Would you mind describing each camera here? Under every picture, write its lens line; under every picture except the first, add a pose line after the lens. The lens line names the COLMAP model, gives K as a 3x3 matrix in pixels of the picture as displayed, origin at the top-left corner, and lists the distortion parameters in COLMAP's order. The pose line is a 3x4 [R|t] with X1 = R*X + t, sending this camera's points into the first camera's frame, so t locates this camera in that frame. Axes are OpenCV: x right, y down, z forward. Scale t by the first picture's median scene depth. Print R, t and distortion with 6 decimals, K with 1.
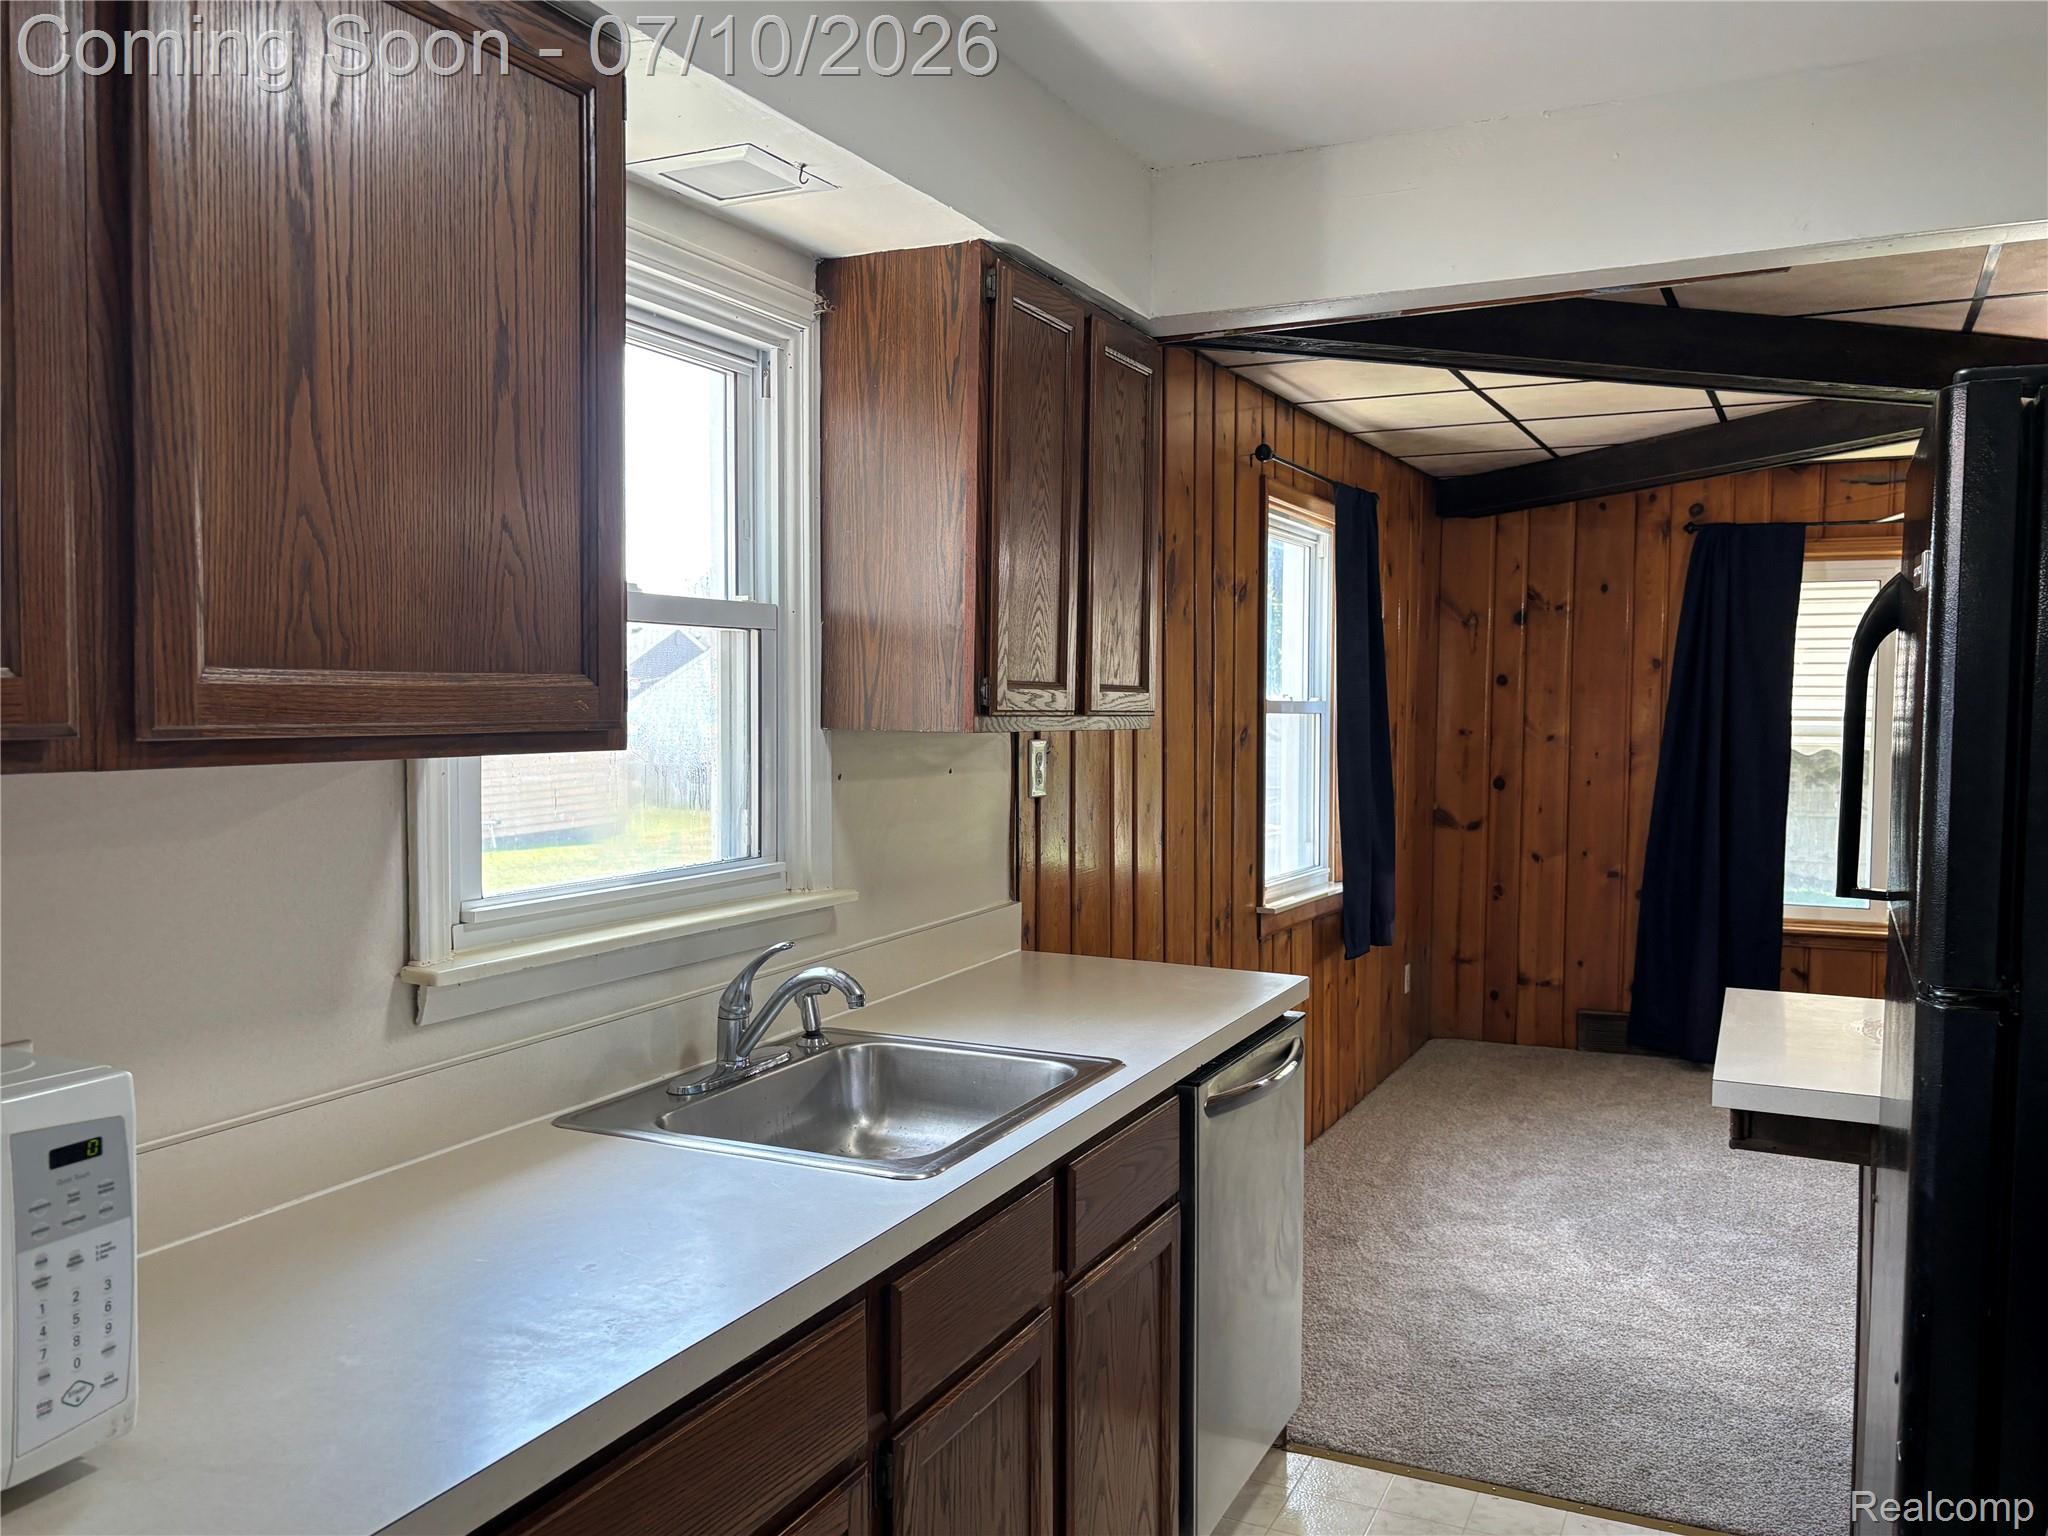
lens RADIAL K [[1621.2, 0, 1024.0], [0, 1621.2, 768.0], [0, 0, 1]] dist [0.072524, -0.087931]
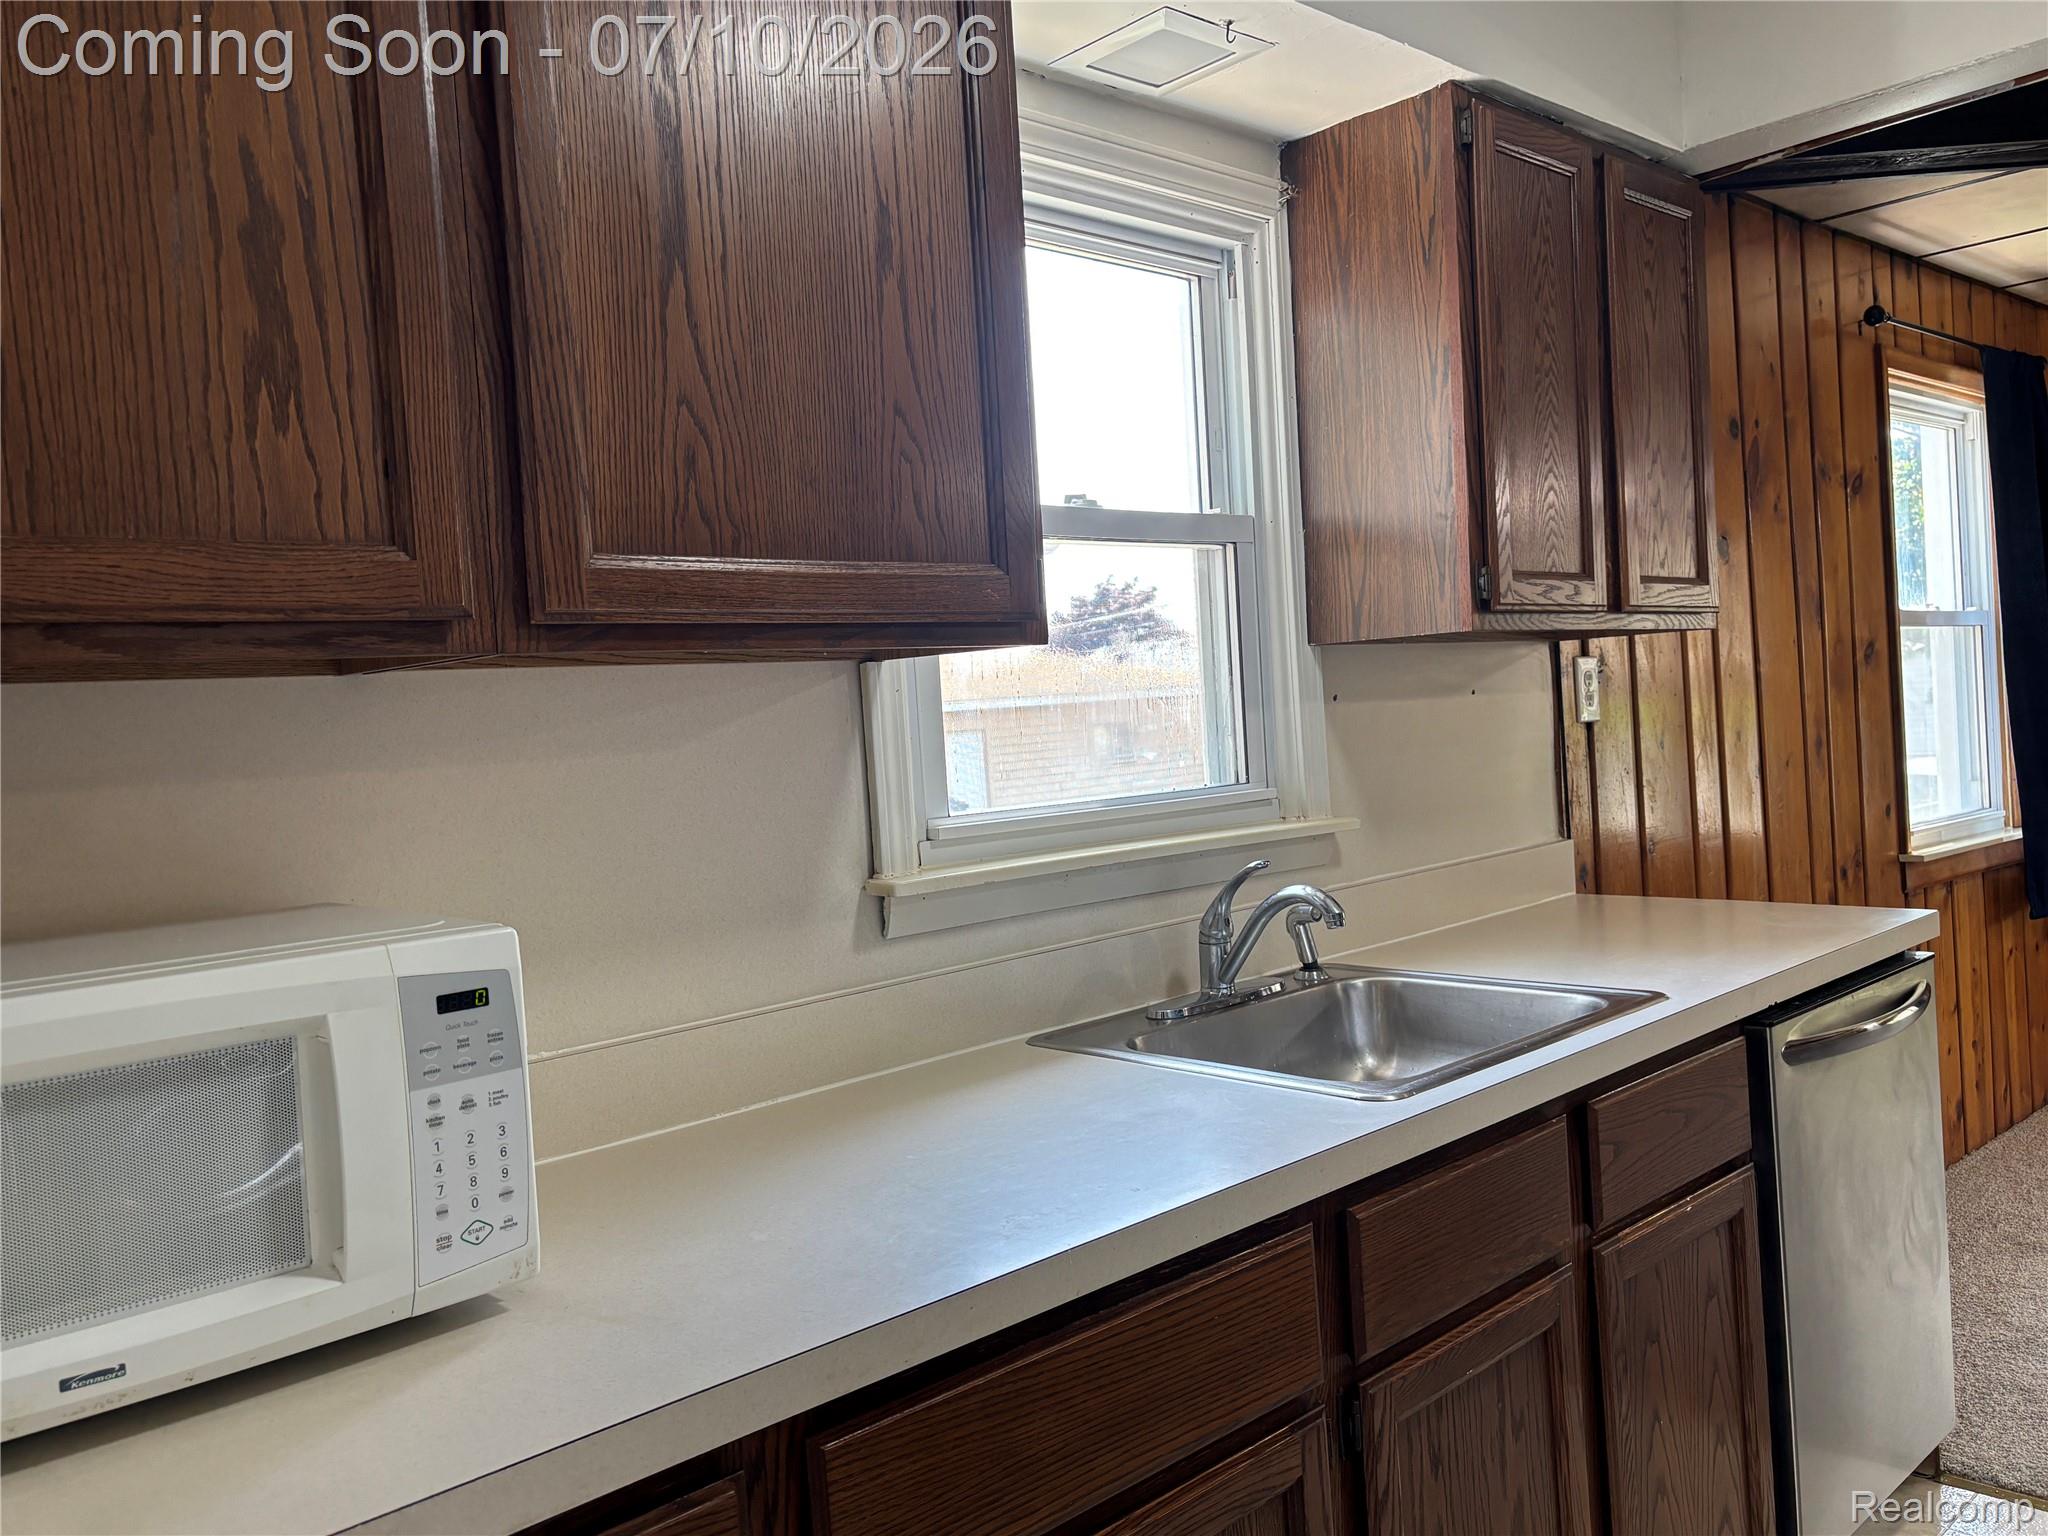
lens RADIAL K [[1630.5, 0, 1024.0], [0, 1630.5, 768.0], [0, 0, 1]] dist [0.012420, -0.002444]
pose [[0.928222, -0.053504, -0.368159, 0.067747], [0.051561, 0.998555, -0.015120, 0.056370], [0.368437, -0.004948, 0.929640, 0.078195]]
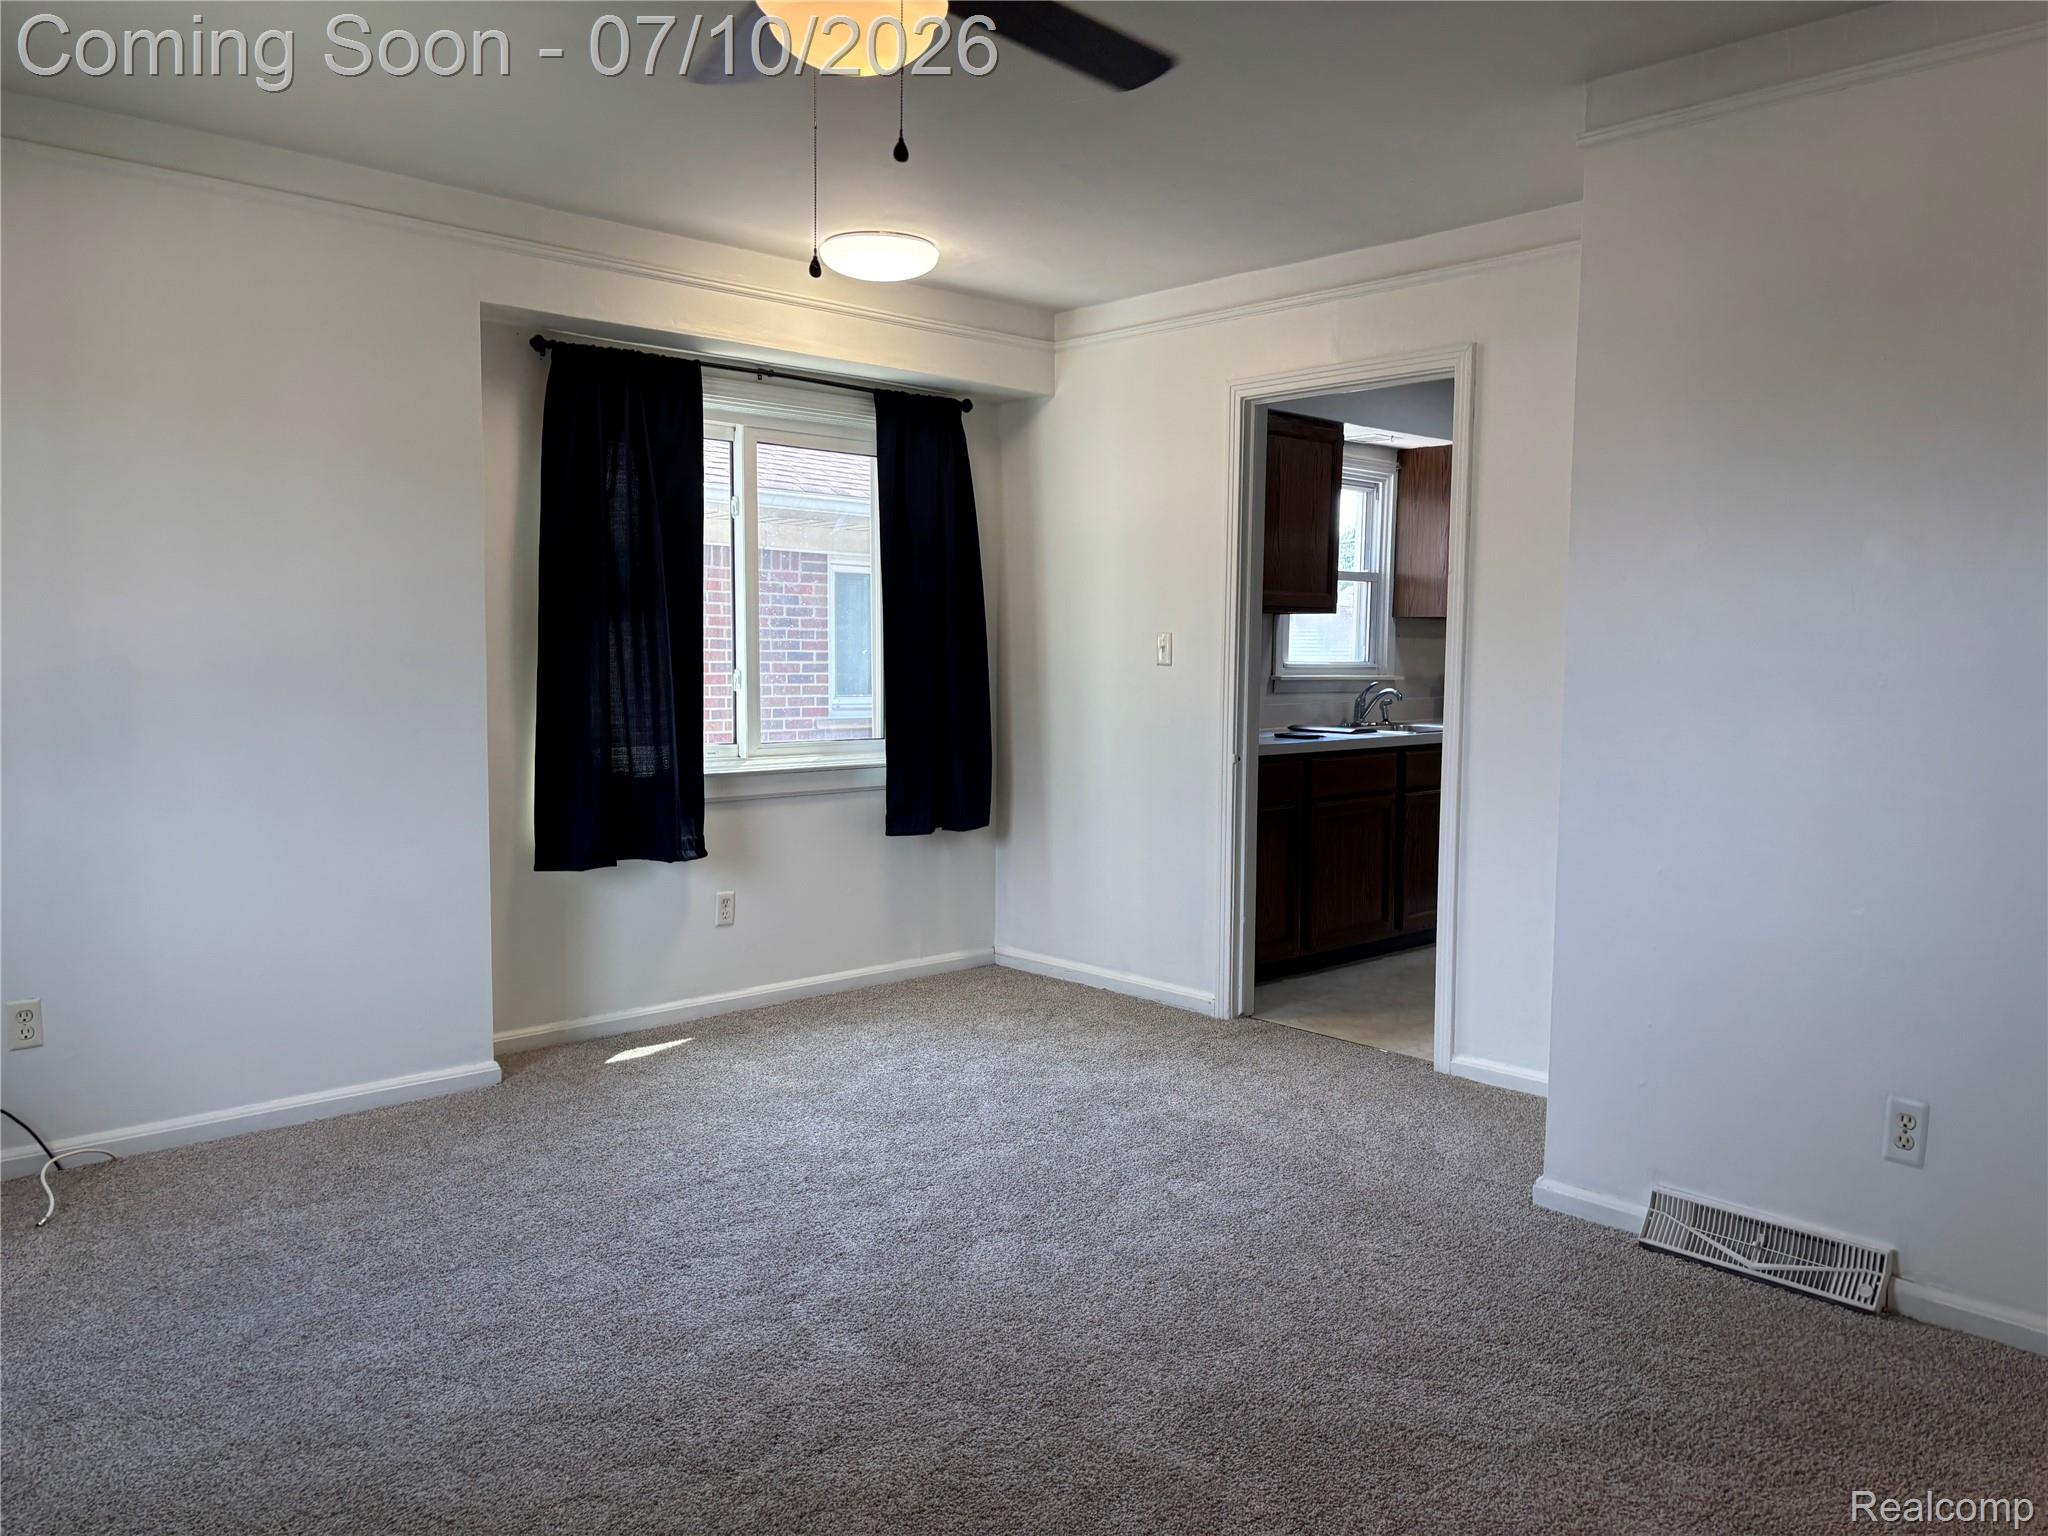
lens RADIAL K [[1522.7, 0, 1024.0], [0, 1522.7, 768.0], [0, 0, 1]] dist [0.001934, -0.000037]
pose [[0.929603, 0.037387, -0.366662, 0.276032], [-0.026365, 0.999039, 0.035024, 0.172720], [0.367619, -0.022891, 0.929695, -1.808206]]
